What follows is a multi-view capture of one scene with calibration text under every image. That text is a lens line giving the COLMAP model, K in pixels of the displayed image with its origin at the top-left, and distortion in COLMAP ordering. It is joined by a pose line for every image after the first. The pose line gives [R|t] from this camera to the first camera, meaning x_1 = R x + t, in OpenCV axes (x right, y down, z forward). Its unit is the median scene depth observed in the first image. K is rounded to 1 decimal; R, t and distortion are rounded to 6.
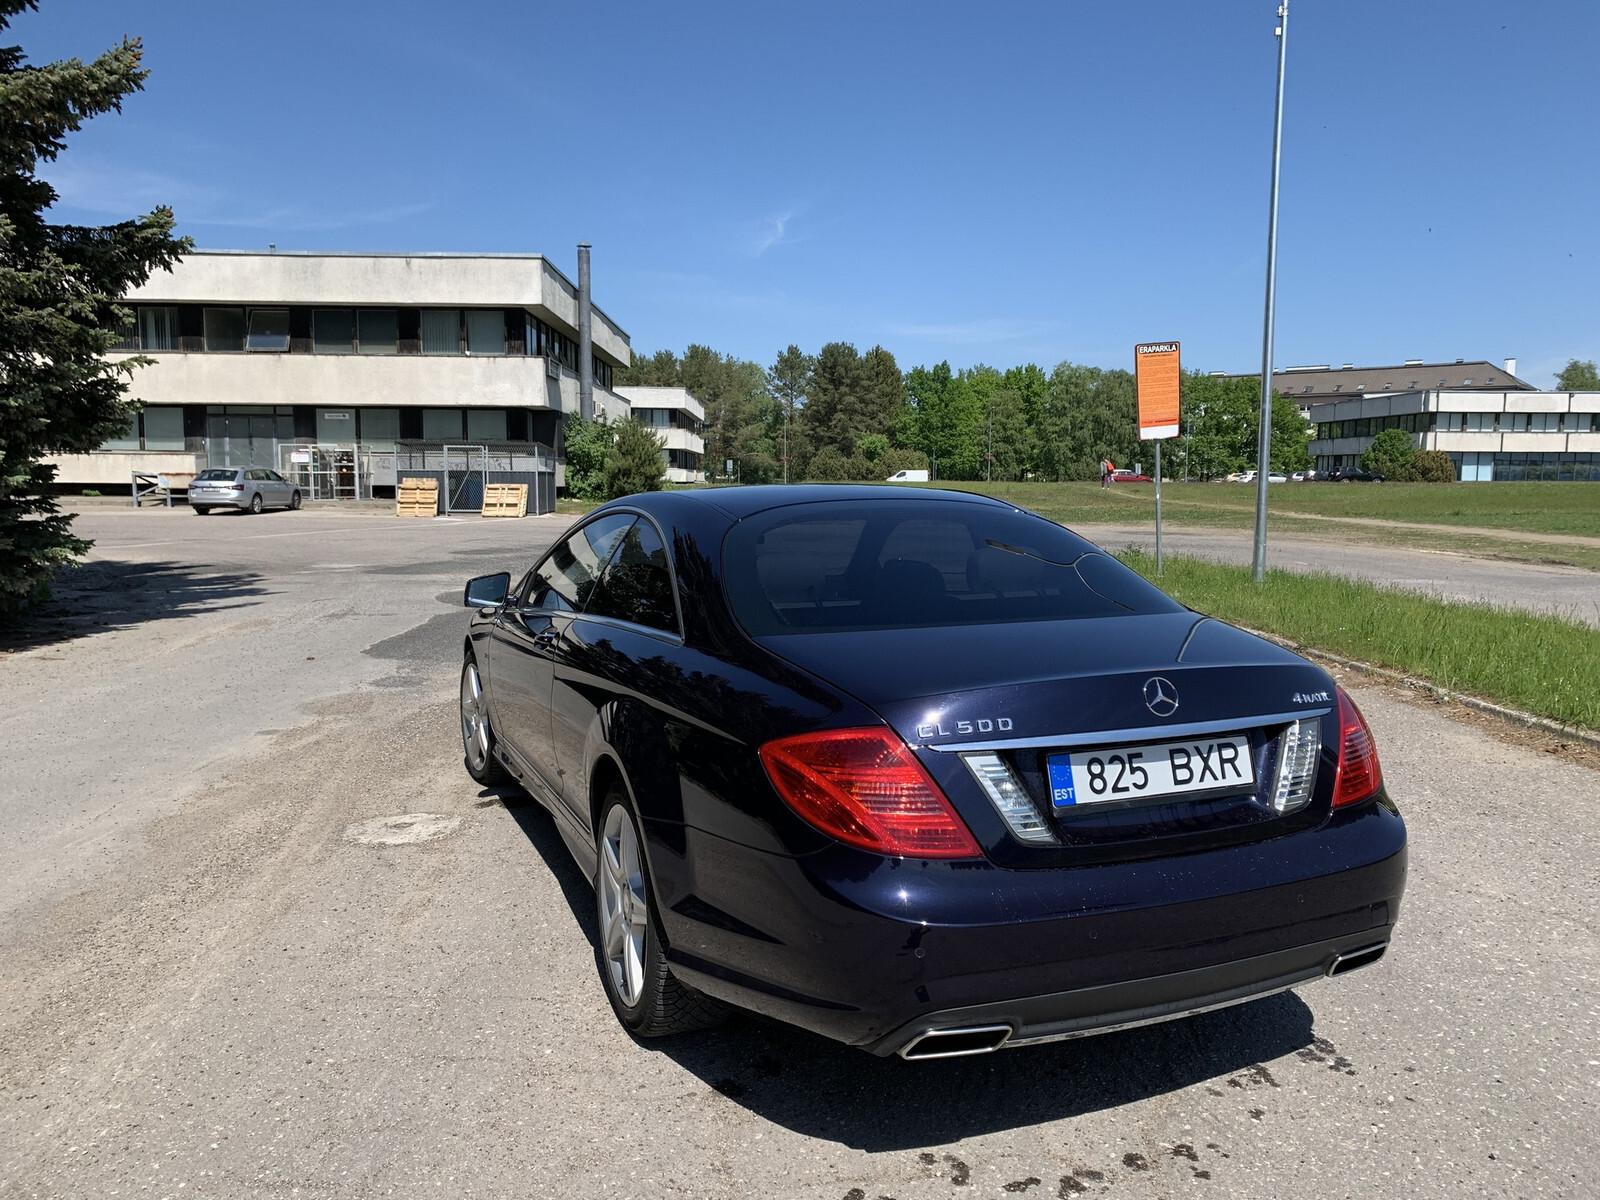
lens RADIAL K [[1220.8, 0, 800.0], [0, 1220.8, 600.0], [0, 0, 1]] dist [-0.006555, 0.009698]
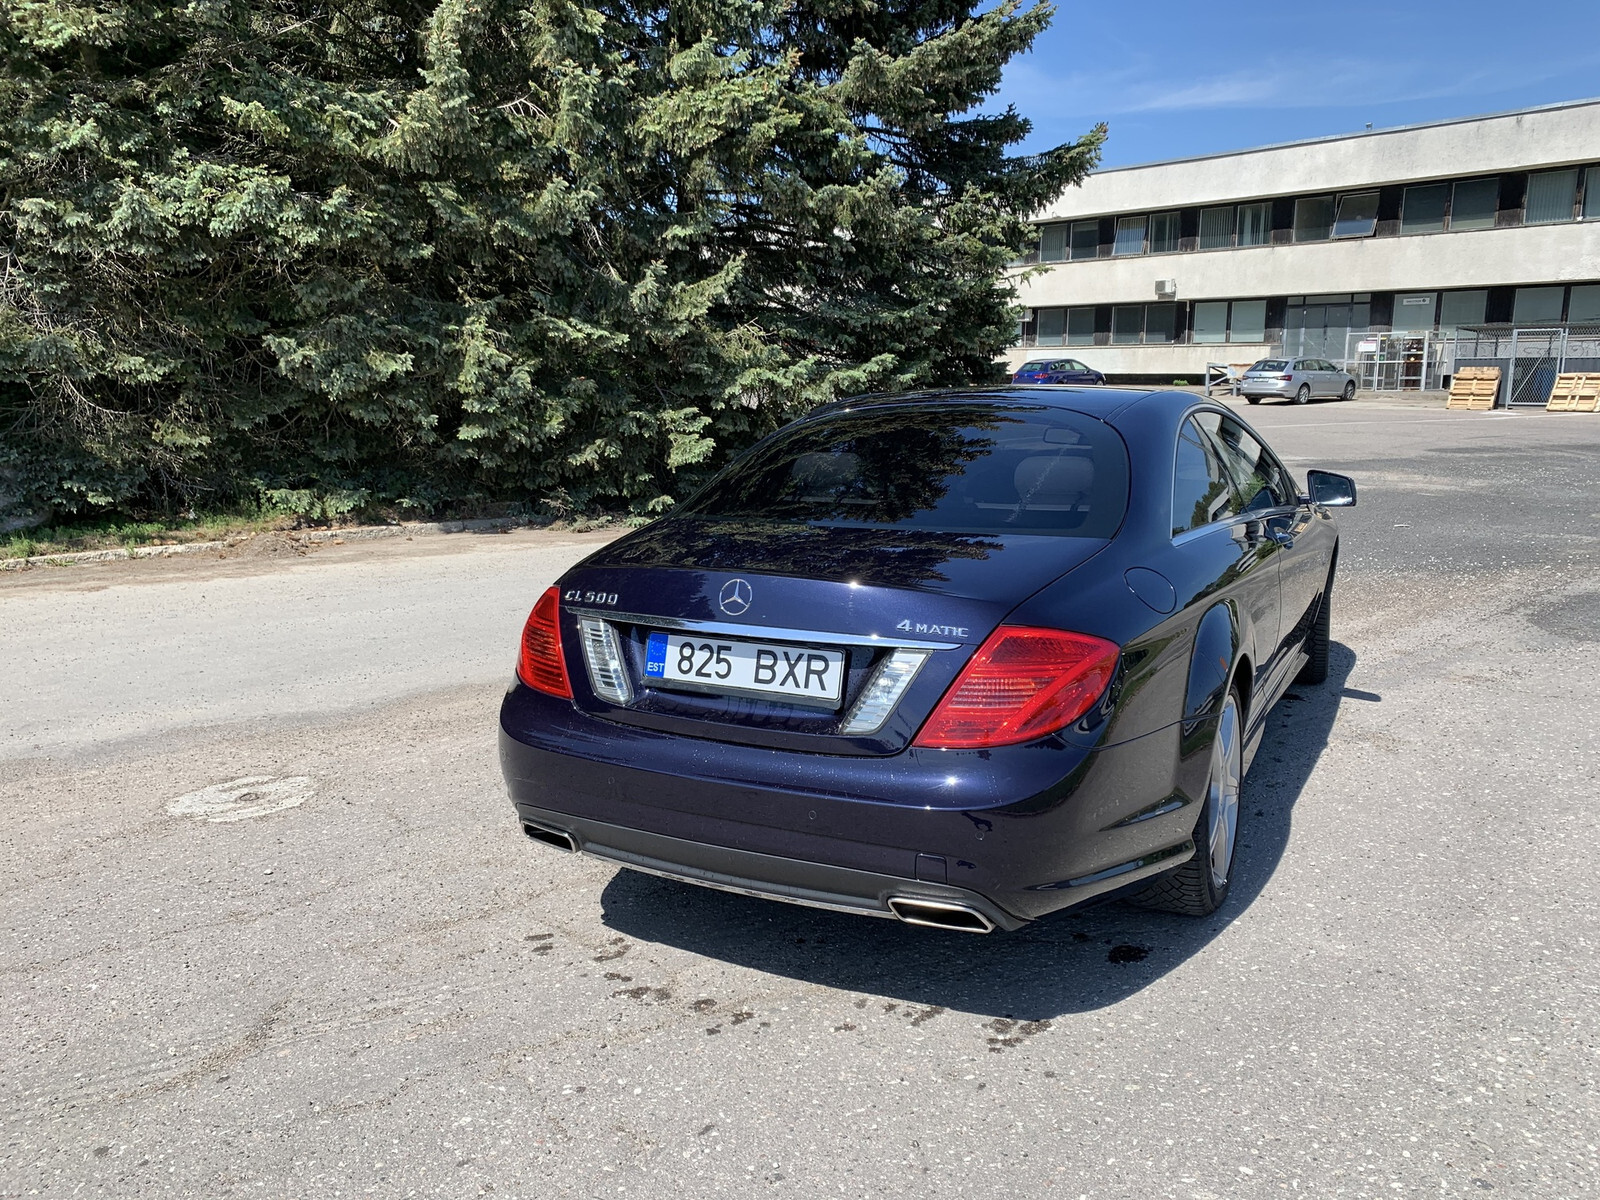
lens RADIAL K [[1220.8, 0, 800.0], [0, 1220.8, 600.0], [0, 0, 1]] dist [-0.006555, 0.009698]
pose [[0.641285, 0.133912, -0.755527, 0.136316], [-0.065951, 0.990629, 0.119603, -0.005845], [0.764464, -0.026872, 0.644107, 0.042746]]
